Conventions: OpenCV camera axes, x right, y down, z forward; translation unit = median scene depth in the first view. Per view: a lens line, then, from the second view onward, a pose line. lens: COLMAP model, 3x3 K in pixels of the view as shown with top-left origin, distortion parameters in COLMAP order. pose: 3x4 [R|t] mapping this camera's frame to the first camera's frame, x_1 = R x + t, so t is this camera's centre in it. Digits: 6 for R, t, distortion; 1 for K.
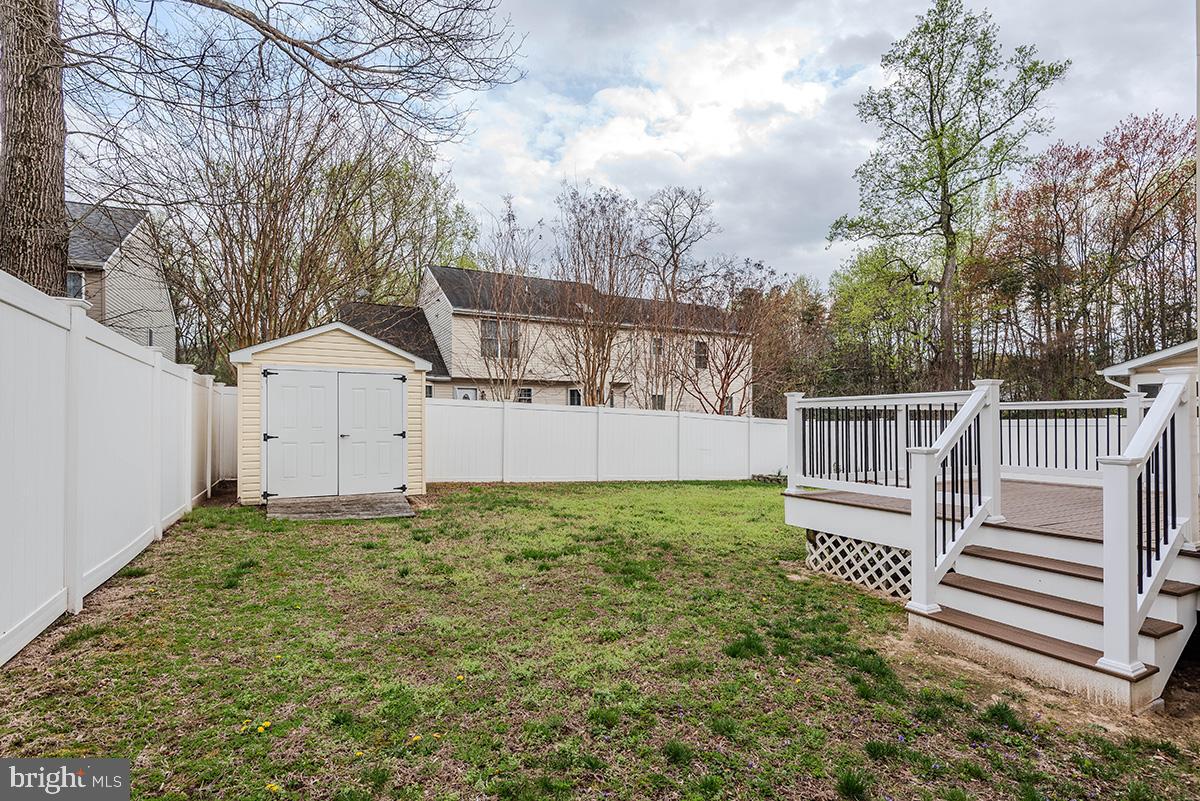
lens RADIAL K [[561.8, 0, 600.4], [0, 561.8, 419.9], [0, 0, 1]] dist [0.015823, -0.012459]
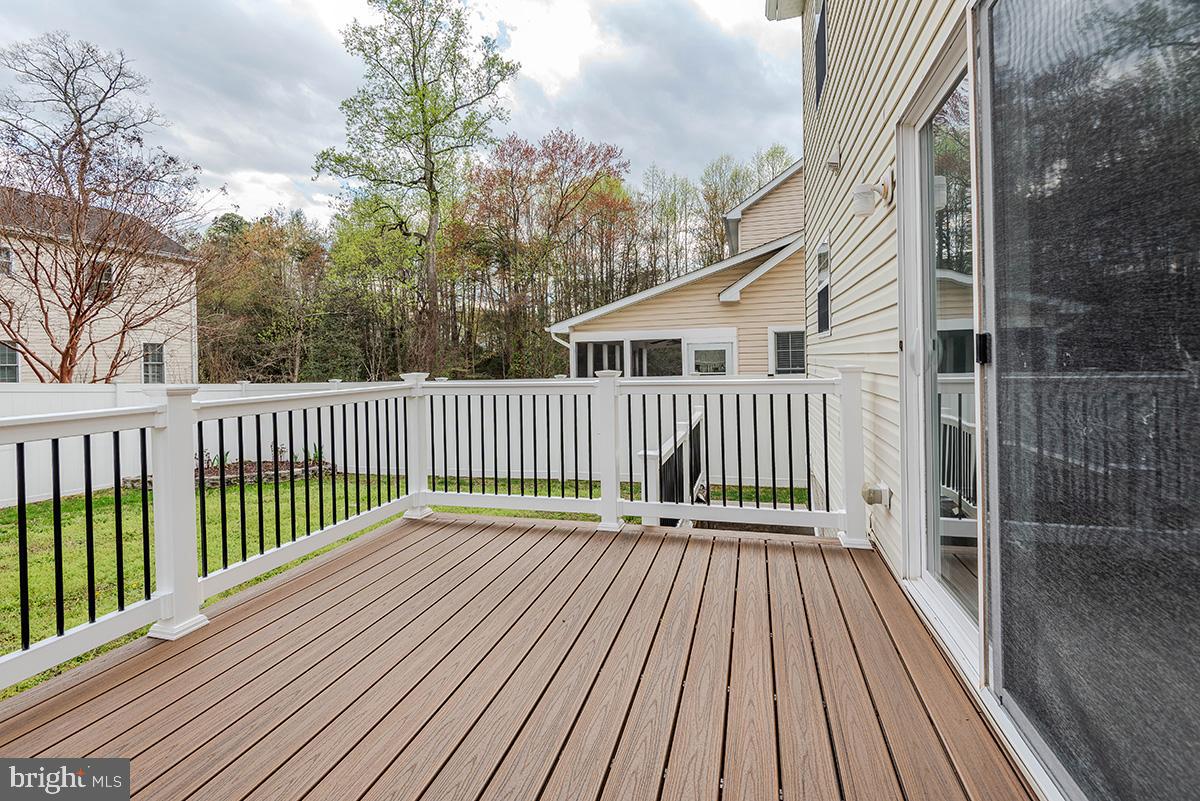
lens RADIAL K [[537.9, 0, 601.0], [0, 537.9, 364.3], [0, 0, 1]] dist [-0.001588, -0.000235]
pose [[0.671049, -0.016903, 0.741221, 0.080279], [0.016113, 0.999836, 0.008214, -0.009375], [-0.741238, 0.006431, 0.671211, 0.096487]]
